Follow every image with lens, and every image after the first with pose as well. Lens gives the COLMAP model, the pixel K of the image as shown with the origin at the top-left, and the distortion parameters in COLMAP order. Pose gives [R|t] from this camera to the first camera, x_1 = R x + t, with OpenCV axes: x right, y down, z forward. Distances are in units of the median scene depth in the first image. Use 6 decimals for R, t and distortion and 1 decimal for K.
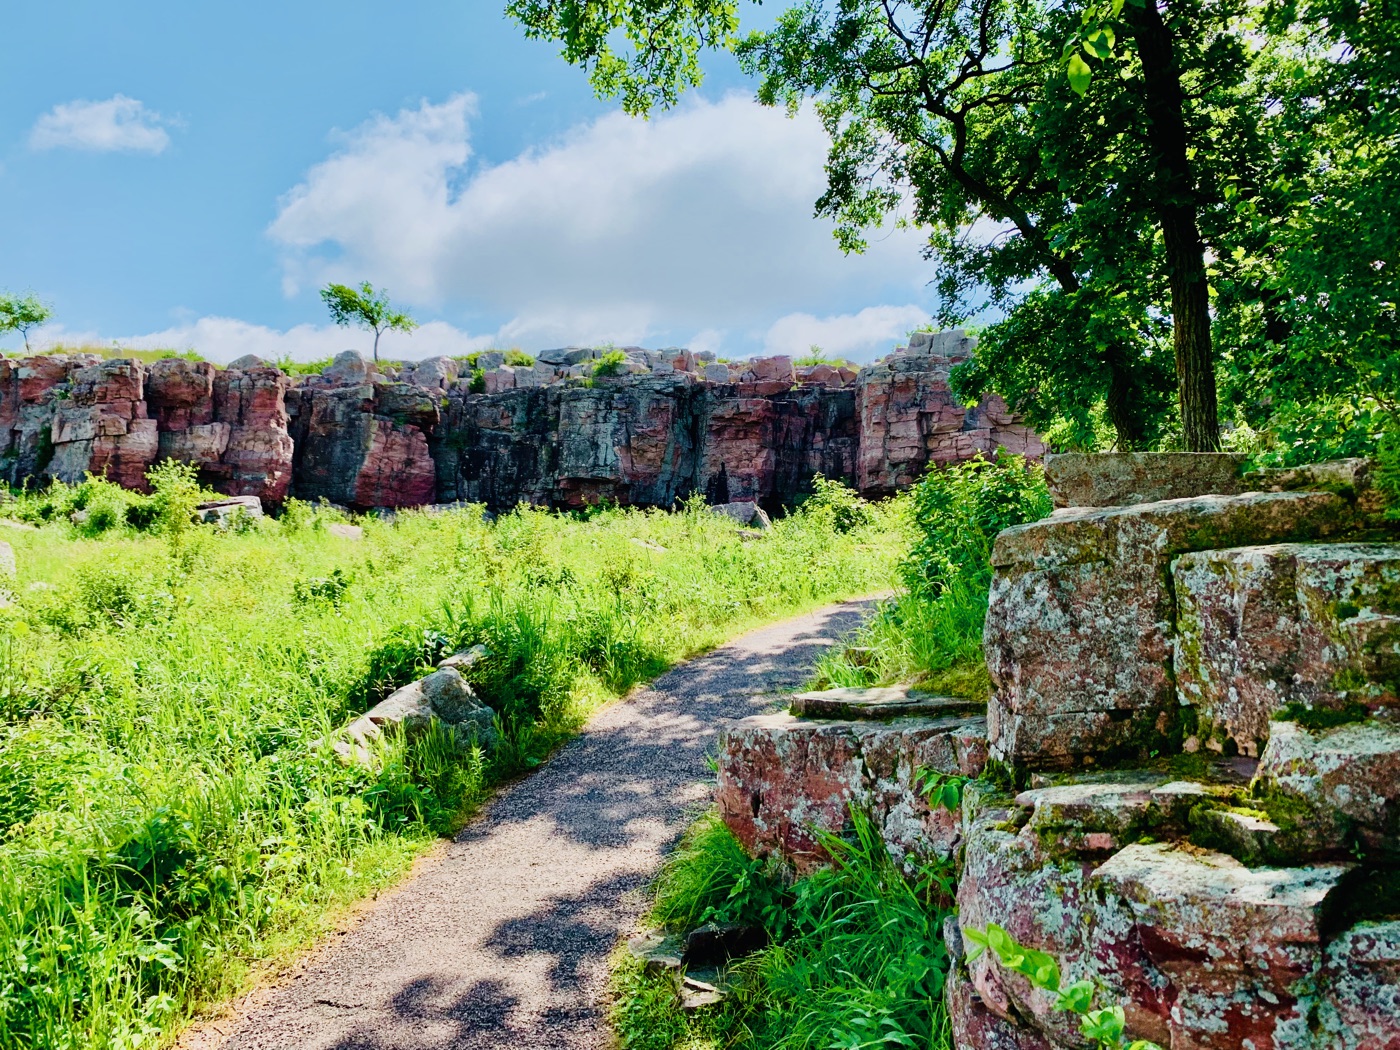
lens RADIAL K [[1056.3, 0, 699.7], [0, 1056.3, 525.8], [0, 0, 1]] dist [-0.011155, 0.004060]
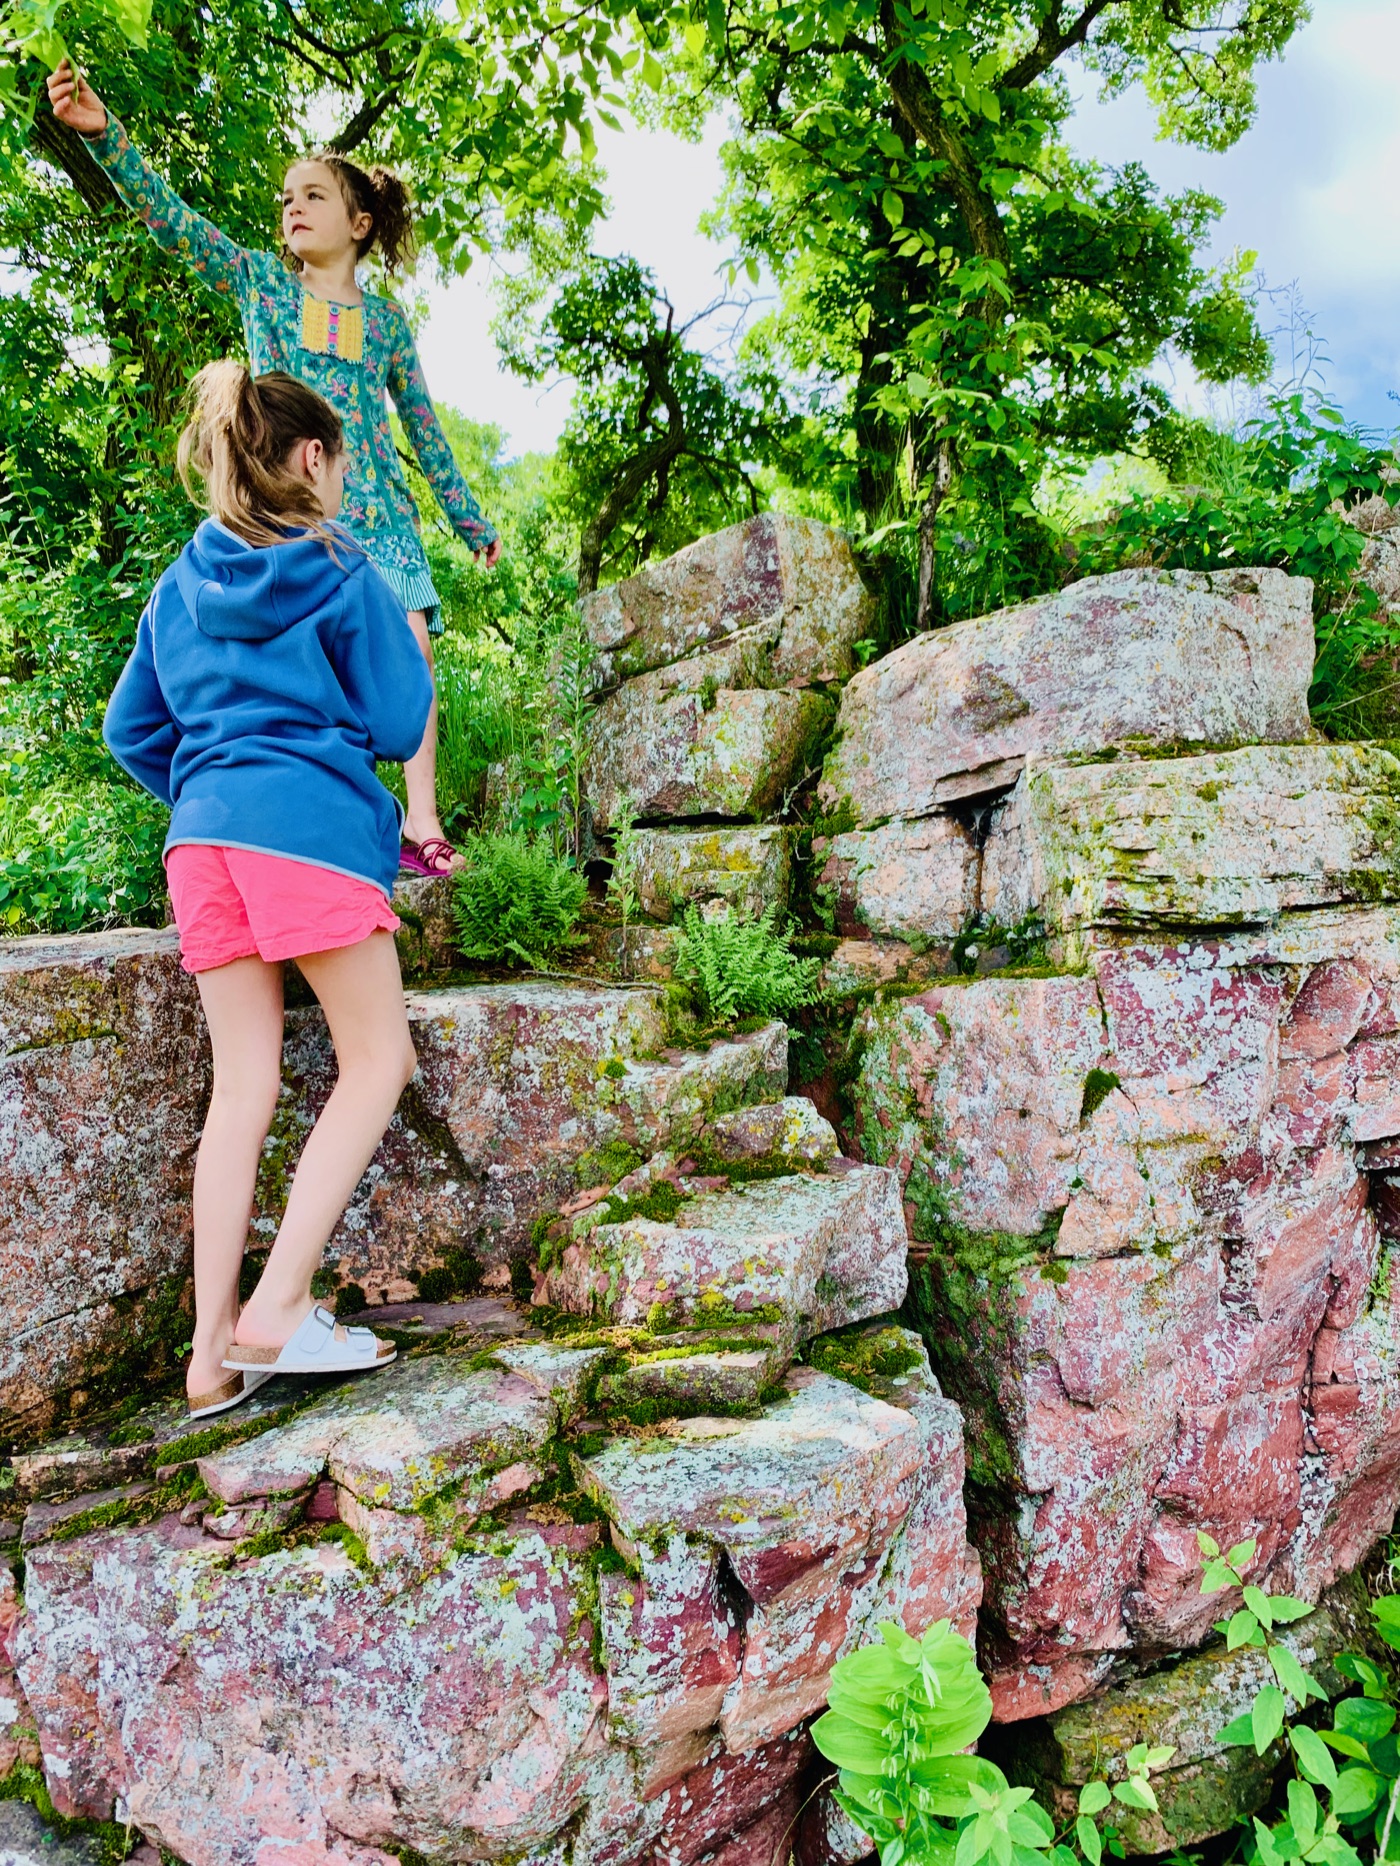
lens RADIAL K [[1407.9, 0, 697.4], [0, 1407.9, 933.9], [0, 0, 1]] dist [-0.011155, 0.004060]
pose [[0.204561, 0.011626, 0.978785, -0.294766], [0.028662, 0.999430, -0.017861, 0.001018], [-0.978434, 0.031707, 0.204111, 0.534217]]
